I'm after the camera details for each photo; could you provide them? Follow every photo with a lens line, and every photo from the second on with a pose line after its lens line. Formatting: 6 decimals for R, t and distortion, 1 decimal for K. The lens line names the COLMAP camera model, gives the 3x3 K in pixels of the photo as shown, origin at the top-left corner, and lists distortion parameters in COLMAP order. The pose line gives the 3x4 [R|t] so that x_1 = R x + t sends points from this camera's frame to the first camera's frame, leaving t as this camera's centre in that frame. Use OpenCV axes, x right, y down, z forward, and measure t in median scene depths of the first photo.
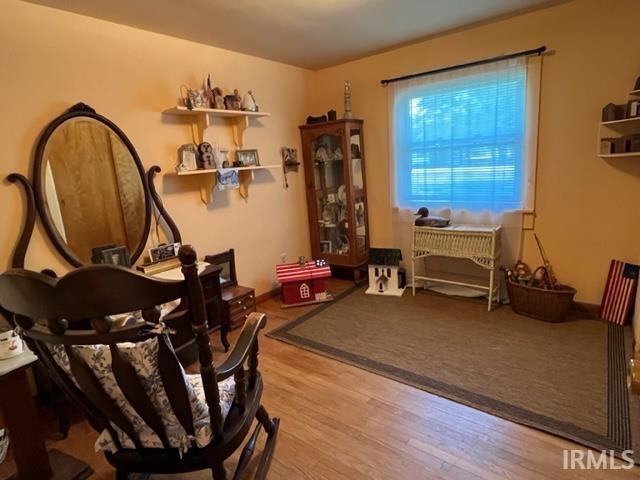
lens RADIAL K [[359.5, 0, 321.1], [0, 359.5, 239.0], [0, 0, 1]] dist [-0.002565, 0.000298]
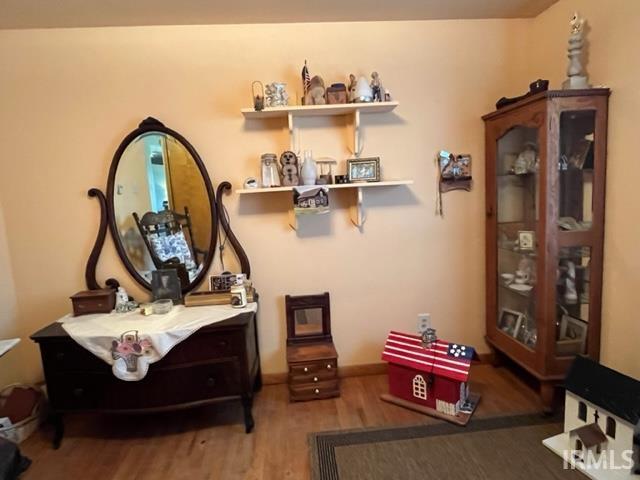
lens RADIAL K [[359.5, 0, 321.1], [0, 359.5, 239.0], [0, 0, 1]] dist [-0.002565, 0.000298]
pose [[0.671037, 0.136728, -0.728708, 0.274296], [-0.148383, 0.987731, 0.048689, -0.118178], [0.726424, 0.075455, 0.683092, 0.484374]]
